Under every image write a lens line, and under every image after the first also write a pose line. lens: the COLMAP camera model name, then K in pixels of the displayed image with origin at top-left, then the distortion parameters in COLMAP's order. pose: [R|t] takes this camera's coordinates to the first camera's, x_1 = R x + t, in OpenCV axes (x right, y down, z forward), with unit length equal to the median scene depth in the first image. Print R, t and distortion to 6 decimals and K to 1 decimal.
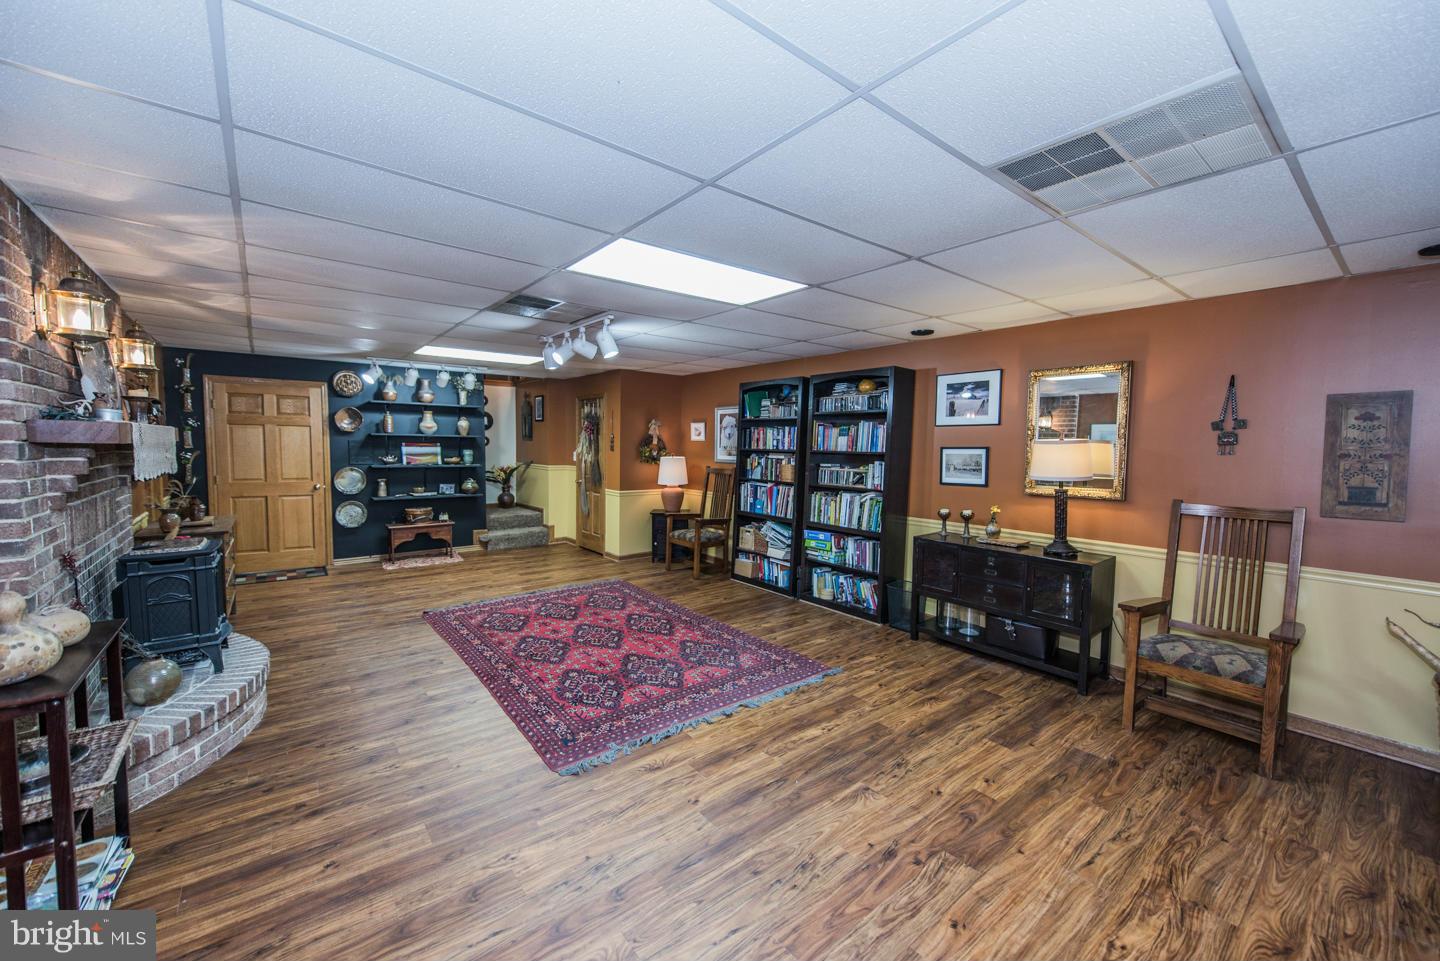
lens RADIAL K [[562.4, 0, 719.2], [0, 562.4, 484.2], [0, 0, 1]] dist [0.004057, 0.000029]
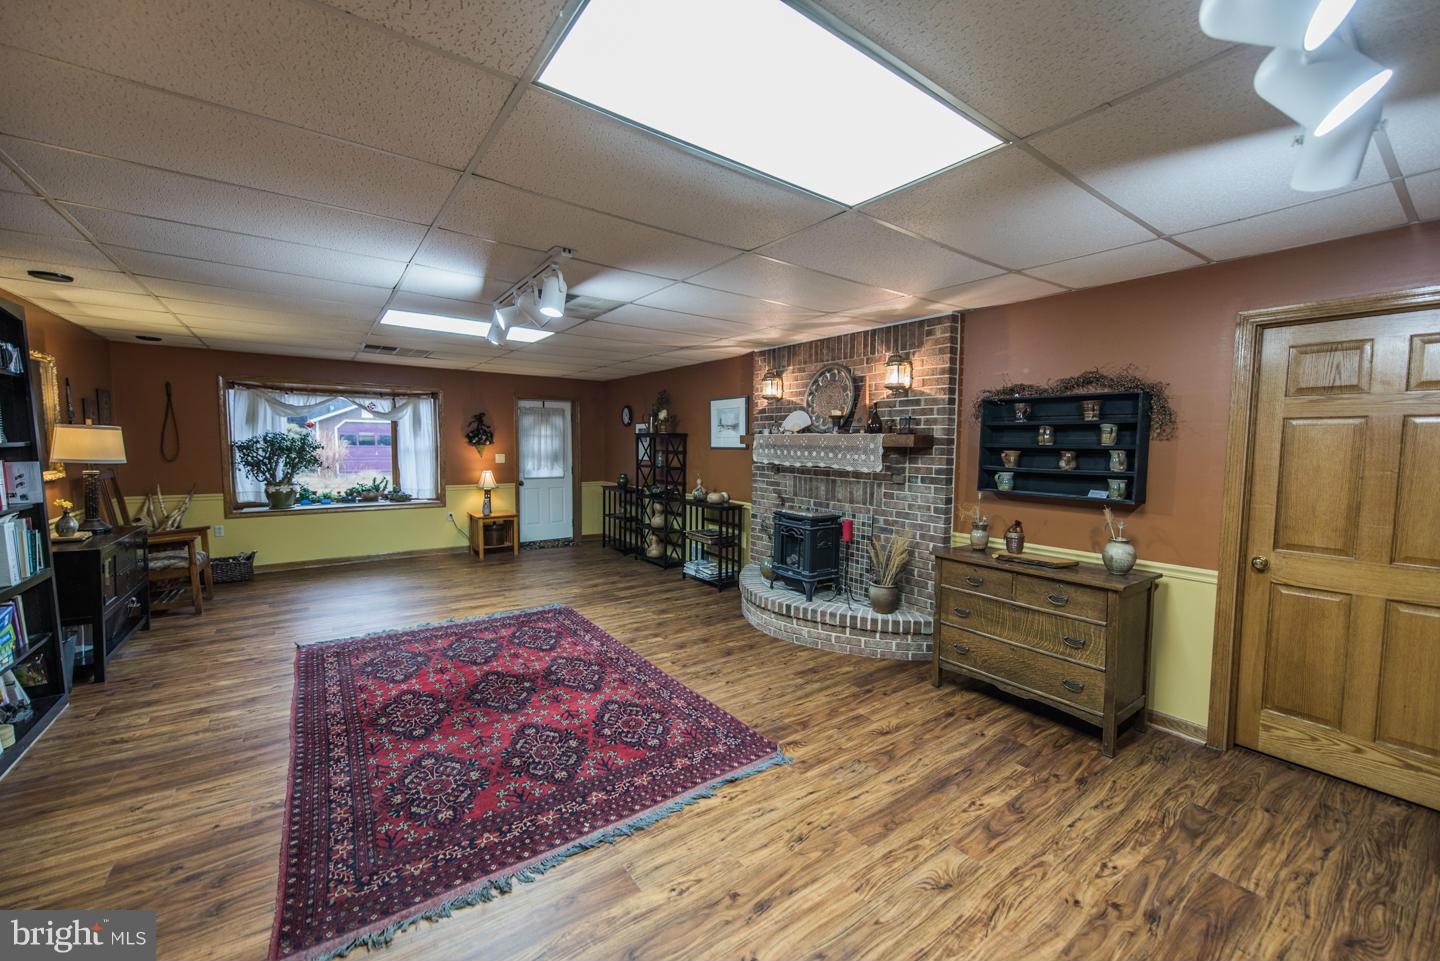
lens RADIAL K [[562.4, 0, 718.4], [0, 562.4, 483.6], [0, 0, 1]] dist [0.004057, 0.000029]
pose [[-0.998498, -0.029236, 0.046335, -0.559326], [-0.022083, 0.988742, 0.147990, -0.134659], [-0.050140, 0.146745, -0.987903, 1.772560]]
